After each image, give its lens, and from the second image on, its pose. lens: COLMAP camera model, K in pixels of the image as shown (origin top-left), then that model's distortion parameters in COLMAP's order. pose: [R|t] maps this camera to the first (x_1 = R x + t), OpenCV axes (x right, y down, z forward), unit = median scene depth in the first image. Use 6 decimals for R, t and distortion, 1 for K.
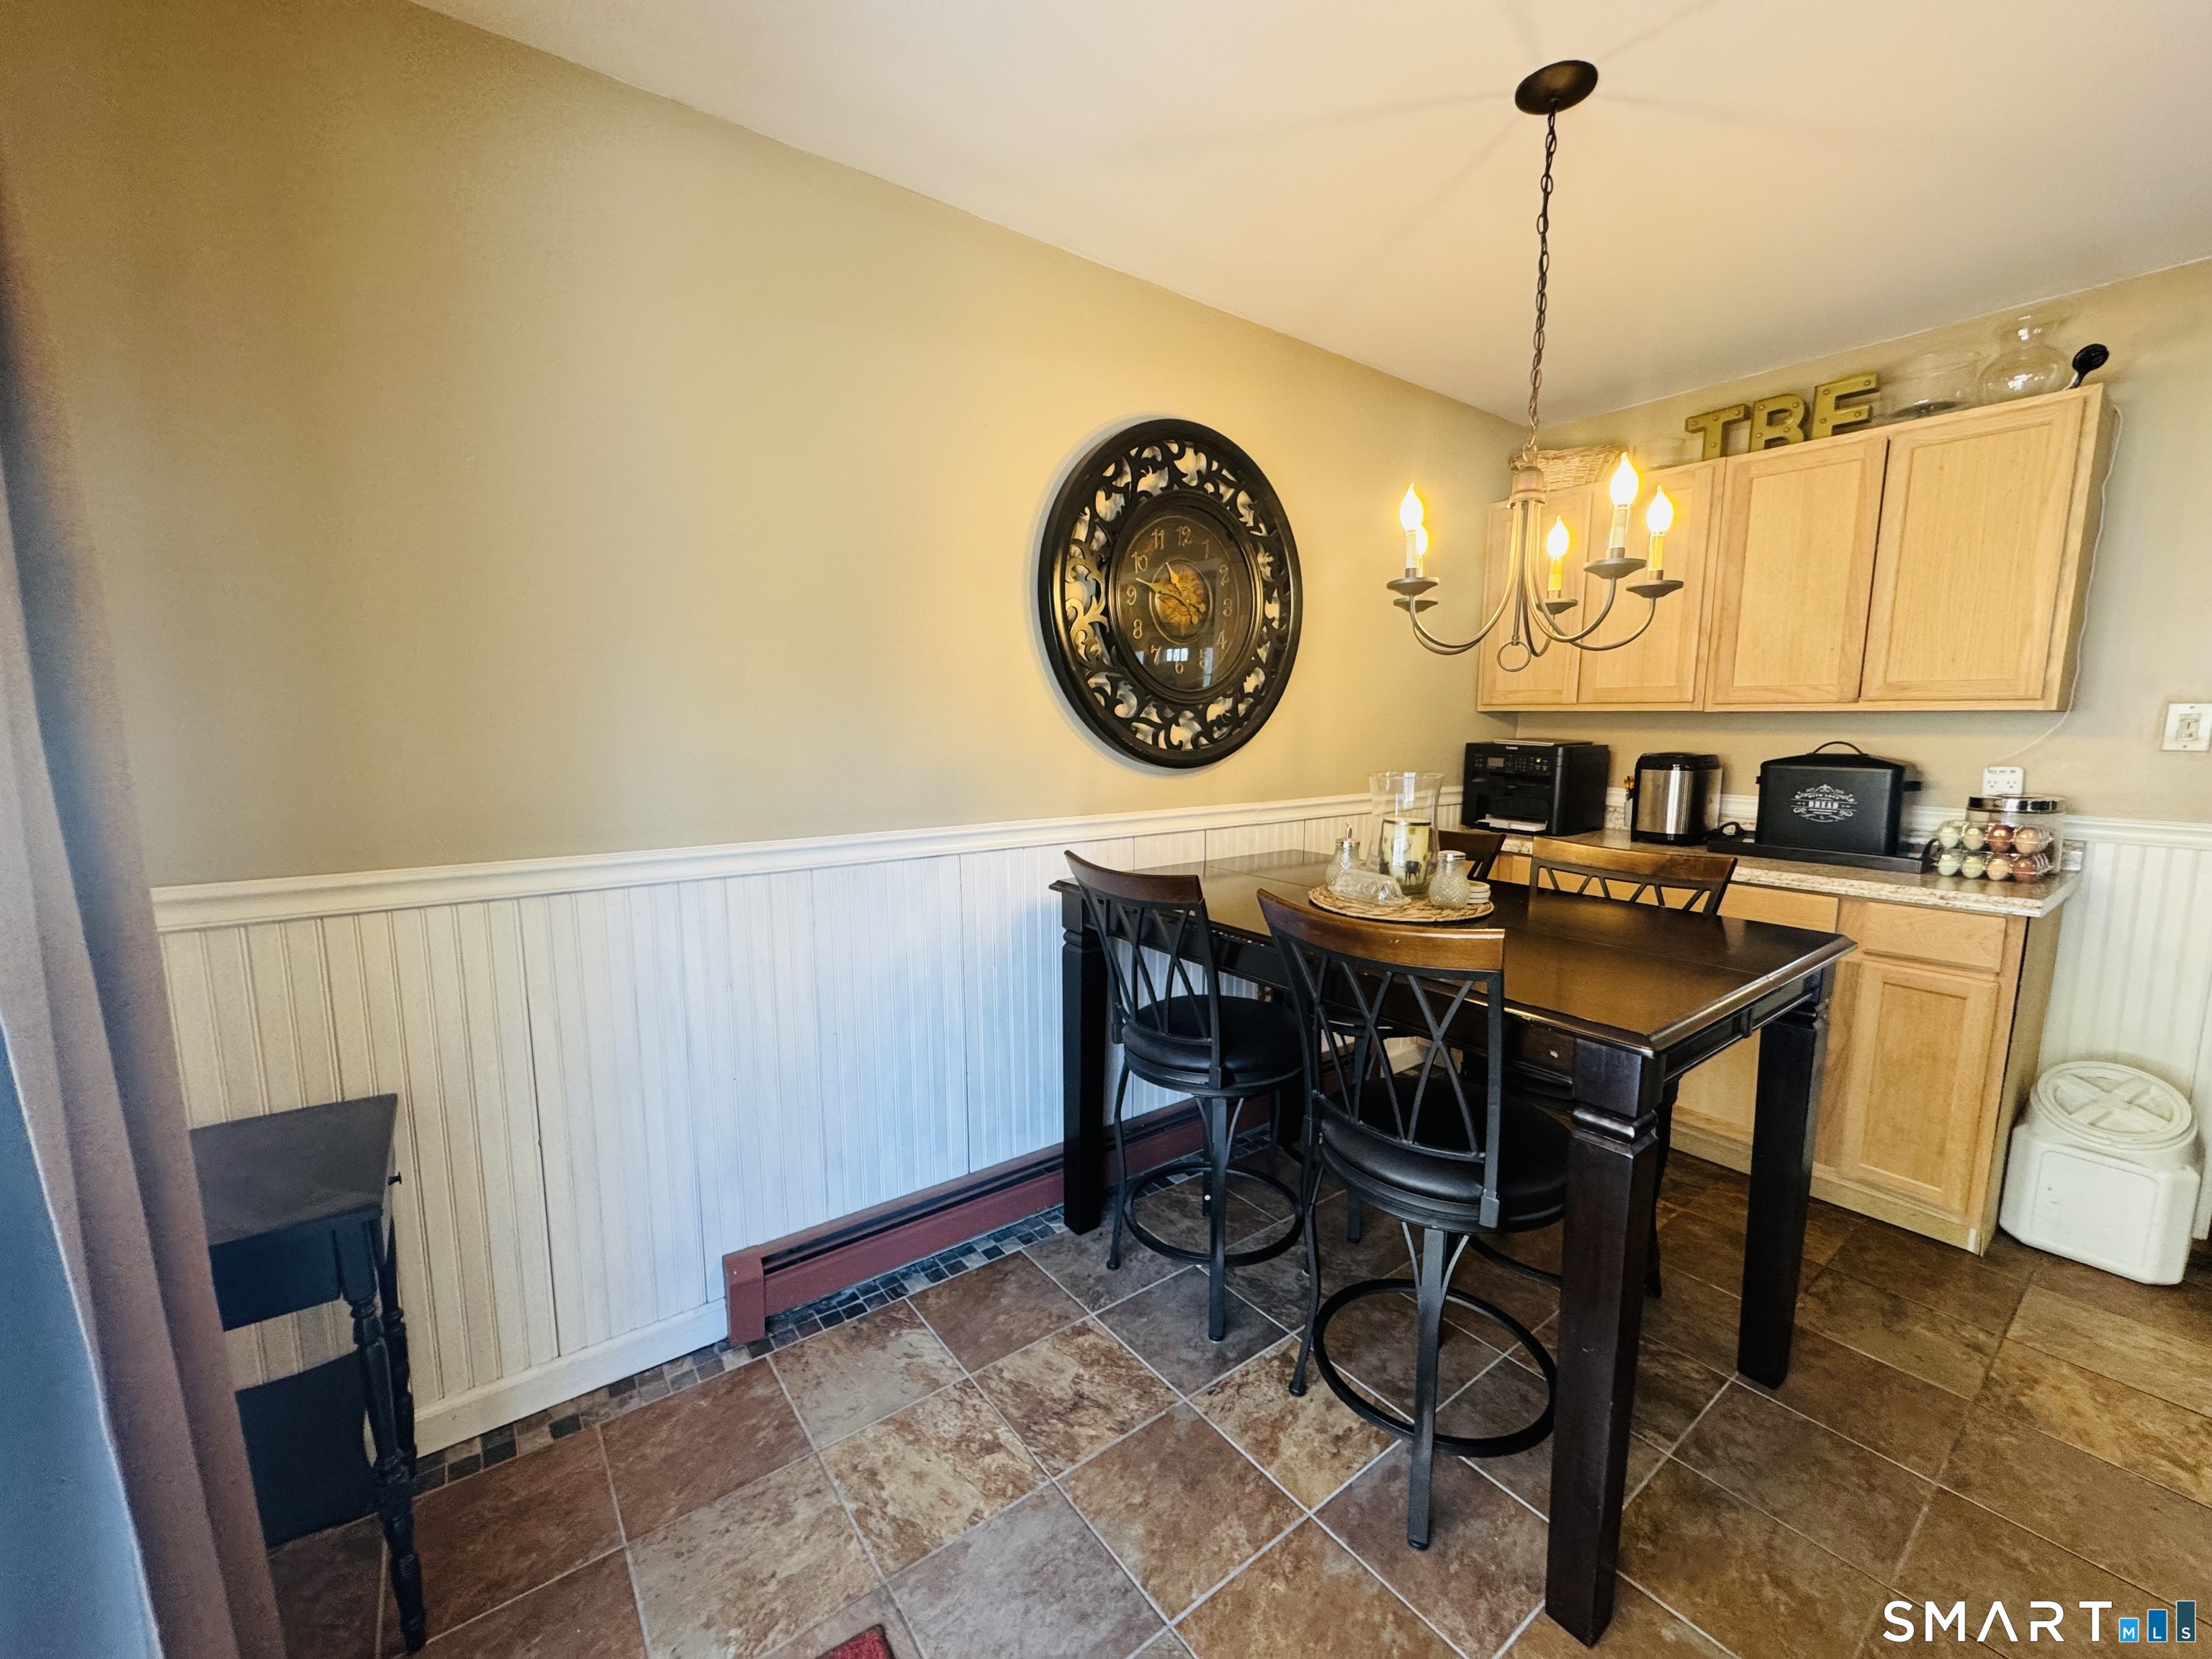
lens RADIAL K [[877.2, 0, 1097.7], [0, 877.2, 835.0], [0, 0, 1]] dist [-0.010074, 0.000102]
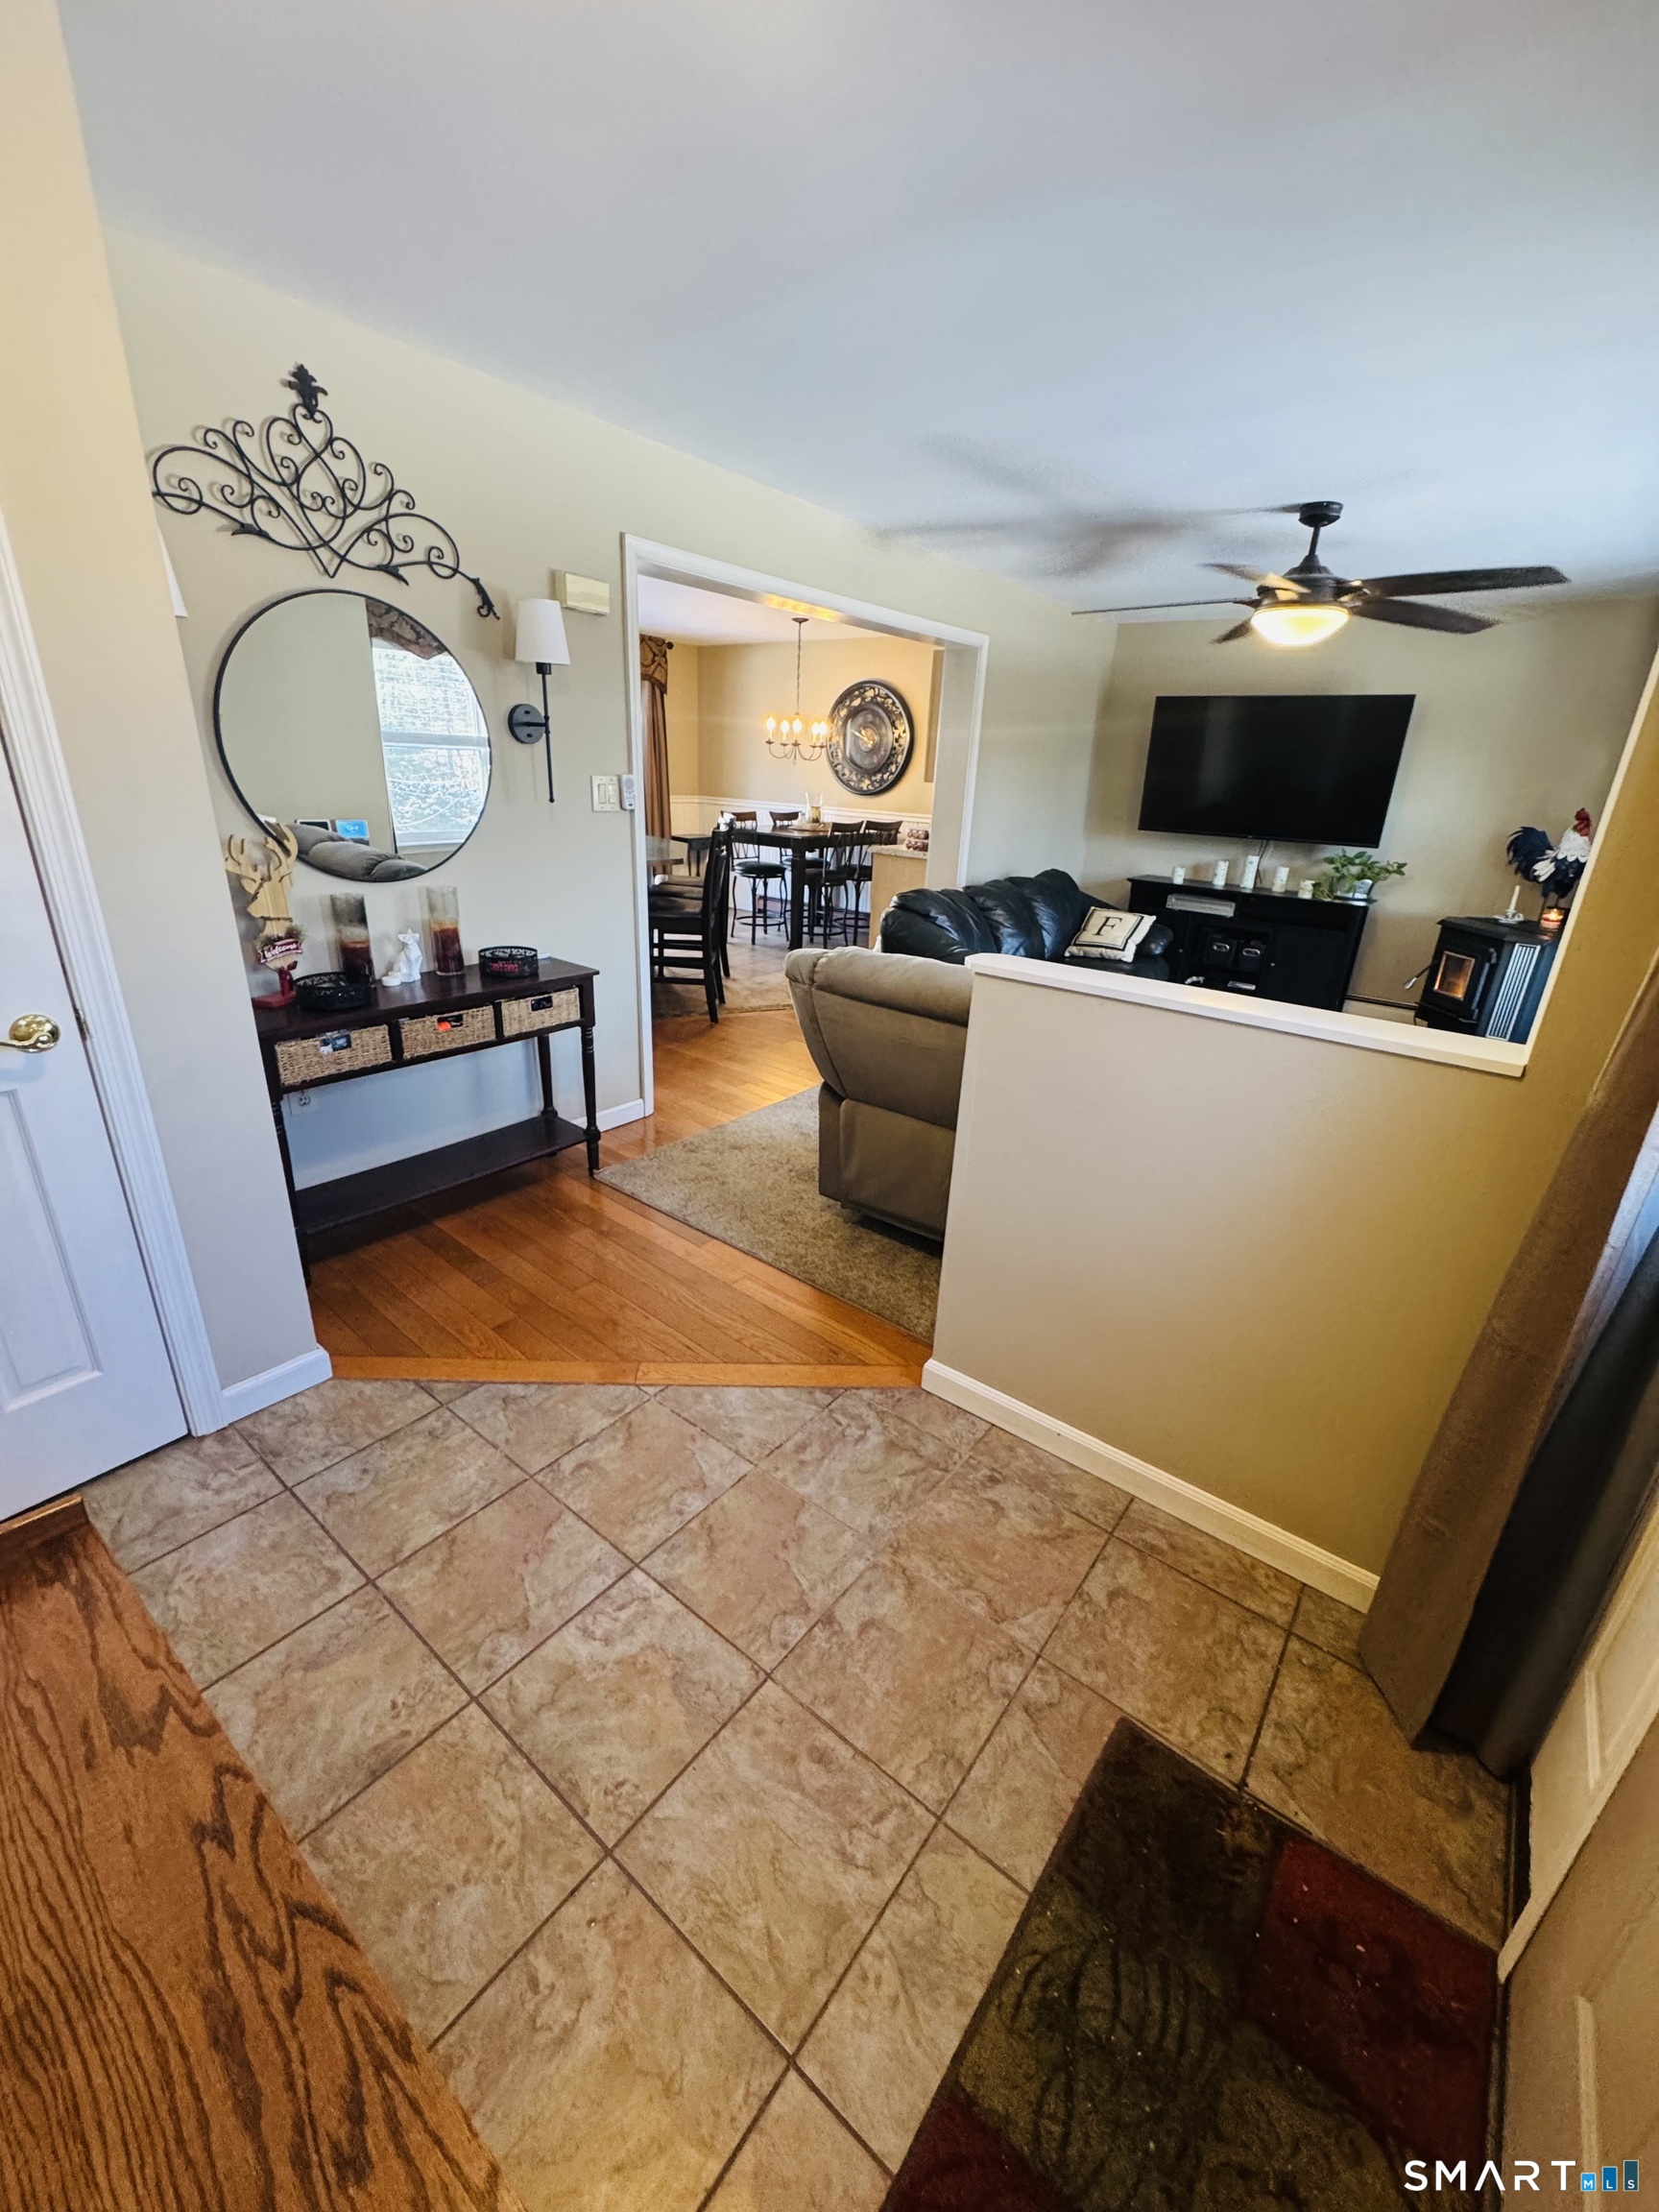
lens RADIAL K [[885.1, 0, 825.5], [0, 885.1, 1101.6], [0, 0, 1]] dist [-0.001960, -0.000032]
pose [[0.265704, 0.352858, -0.897158, 4.056447], [-0.166025, 0.933453, 0.317963, -0.047690], [0.949651, 0.064466, 0.306606, -0.036090]]
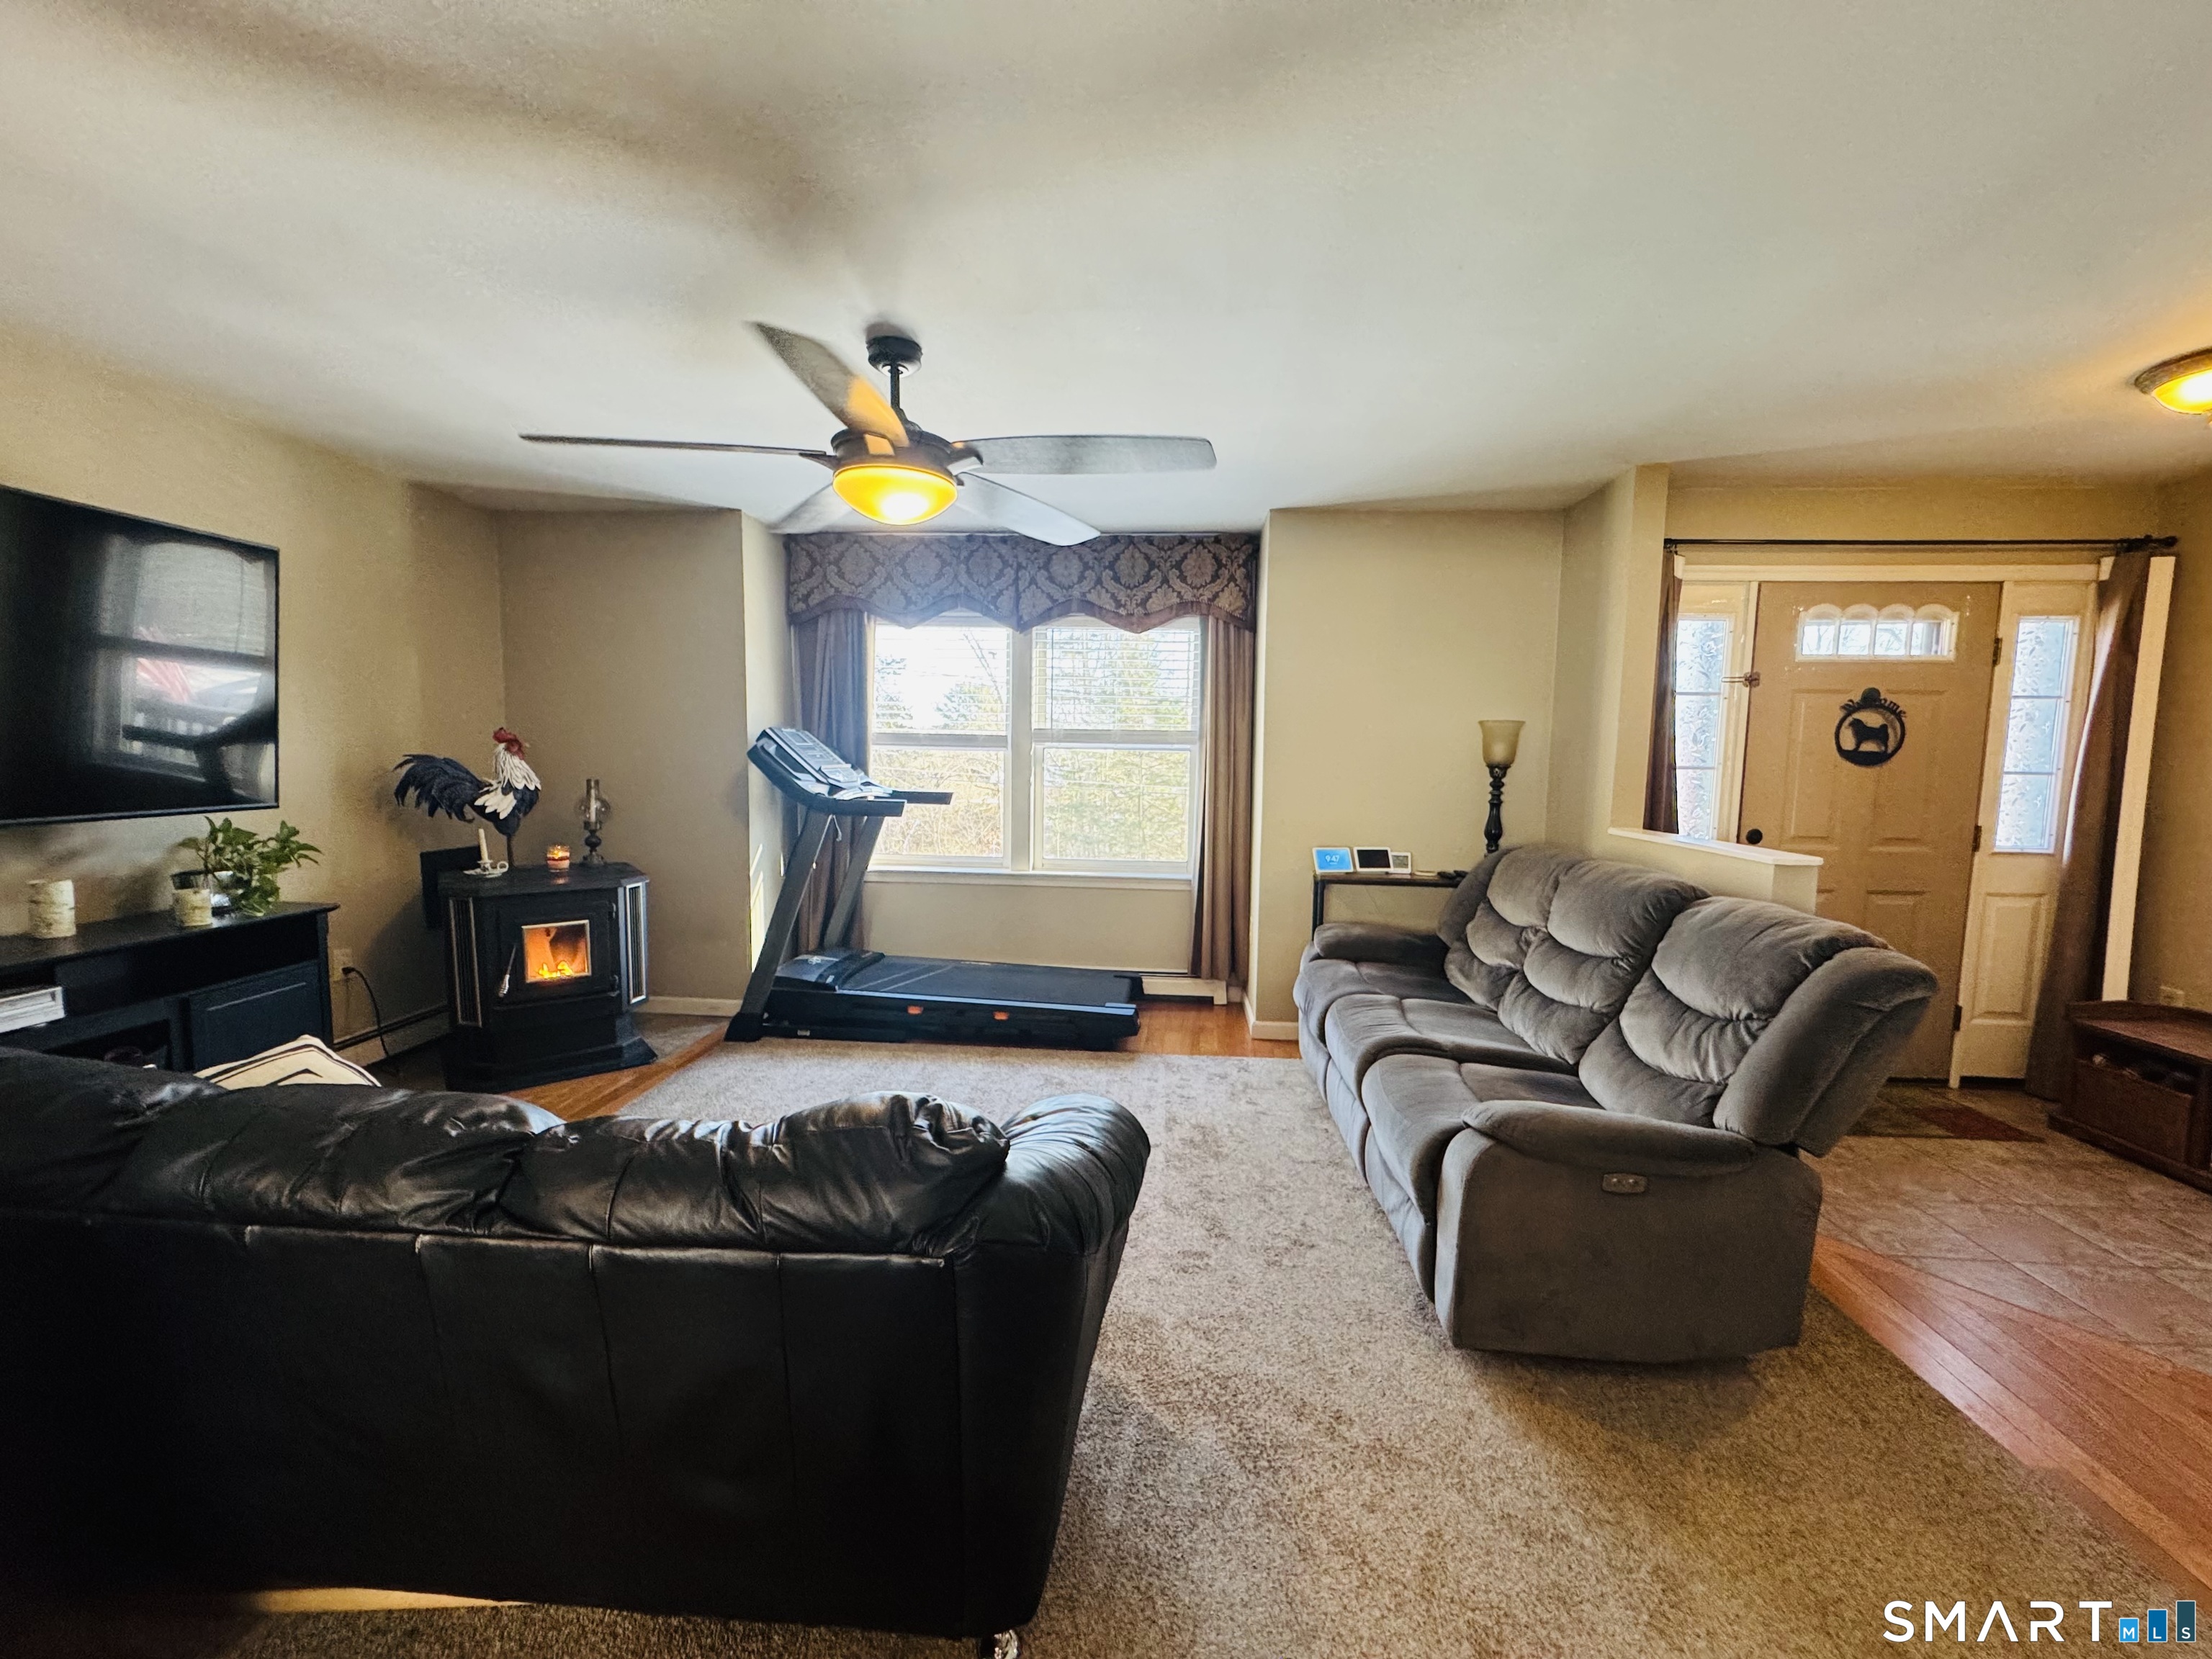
lens RADIAL K [[880.3, 0, 1104.5], [0, 880.3, 833.4], [0, 0, 1]] dist [-0.001607, 0.000186]
pose [[0.646704, -0.061712, 0.760240, 1.629027], [0.083256, 0.996477, 0.010066, -0.045913], [-0.758183, 0.056785, 0.649564, 0.342395]]
